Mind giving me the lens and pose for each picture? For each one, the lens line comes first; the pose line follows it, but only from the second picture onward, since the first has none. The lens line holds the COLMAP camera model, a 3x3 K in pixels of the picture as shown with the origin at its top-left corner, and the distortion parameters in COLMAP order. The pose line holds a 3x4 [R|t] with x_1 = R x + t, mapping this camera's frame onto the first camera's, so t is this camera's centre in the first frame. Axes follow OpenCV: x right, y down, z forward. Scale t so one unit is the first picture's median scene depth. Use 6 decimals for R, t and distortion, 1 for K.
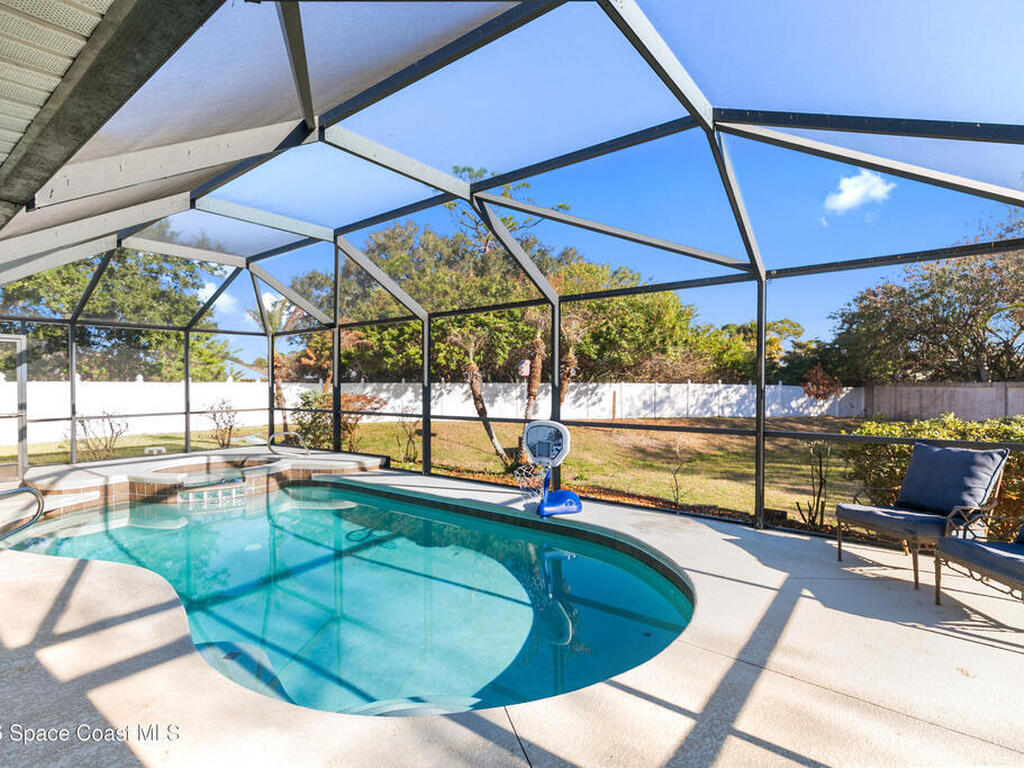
lens RADIAL K [[521.5, 0, 516.4], [0, 521.5, 370.2], [0, 0, 1]] dist [0.001888, -0.001439]
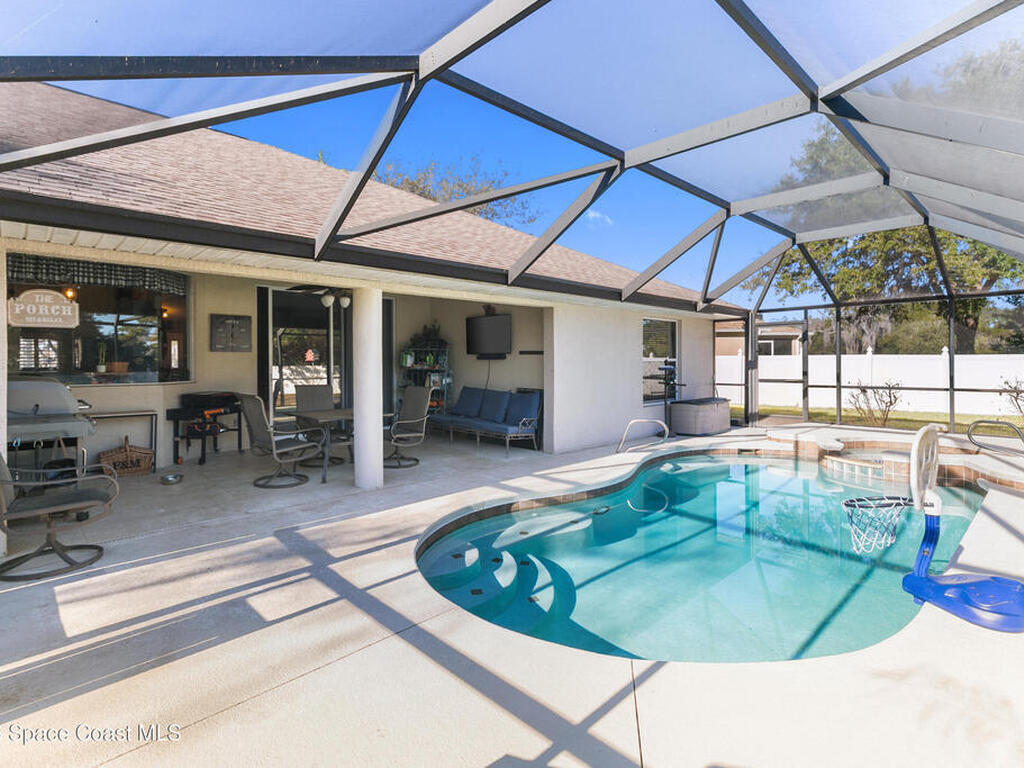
lens RADIAL K [[510.3, 0, 486.8], [0, 510.3, 358.1], [0, 0, 1]] dist [0.043769, -0.000080]
pose [[-0.167194, 0.003503, -0.985918, 0.320570], [0.028884, 0.999582, -0.001347, 0.005381], [0.985501, -0.028703, -0.167226, 0.300190]]
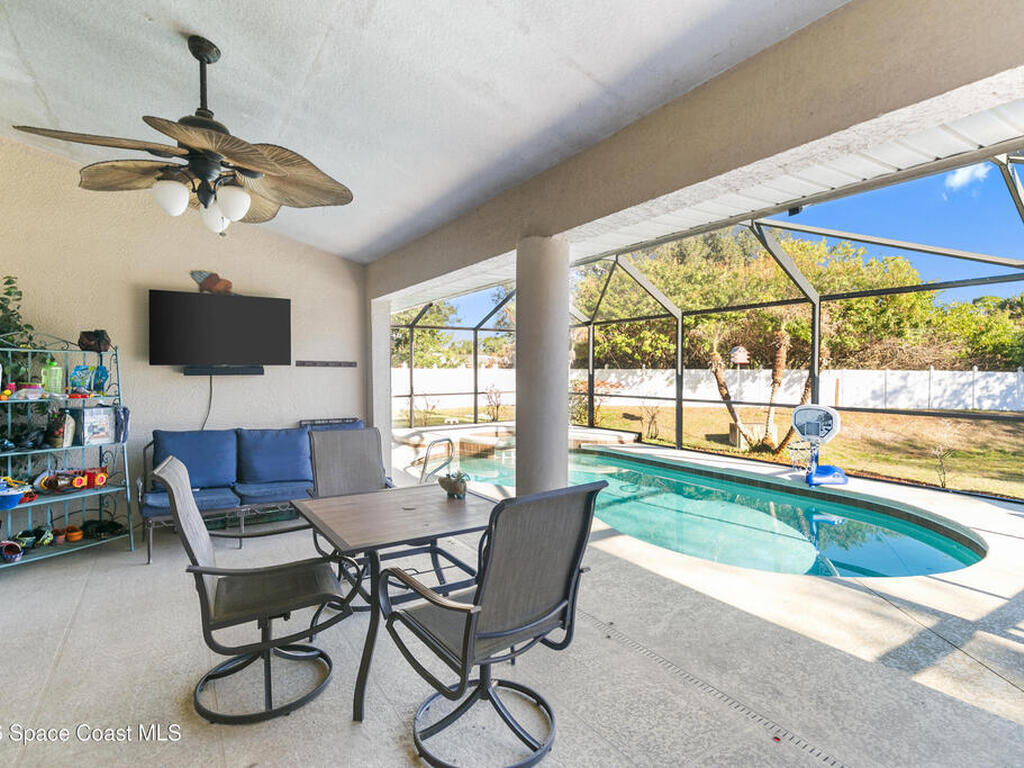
lens RADIAL K [[521.5, 0, 516.4], [0, 521.5, 370.2], [0, 0, 1]] dist [0.001888, -0.001439]
pose [[0.941341, 0.003984, -0.337433, -0.081865], [0.005385, 0.999626, 0.026825, -0.007749], [0.337413, -0.027068, 0.940967, -0.153634]]
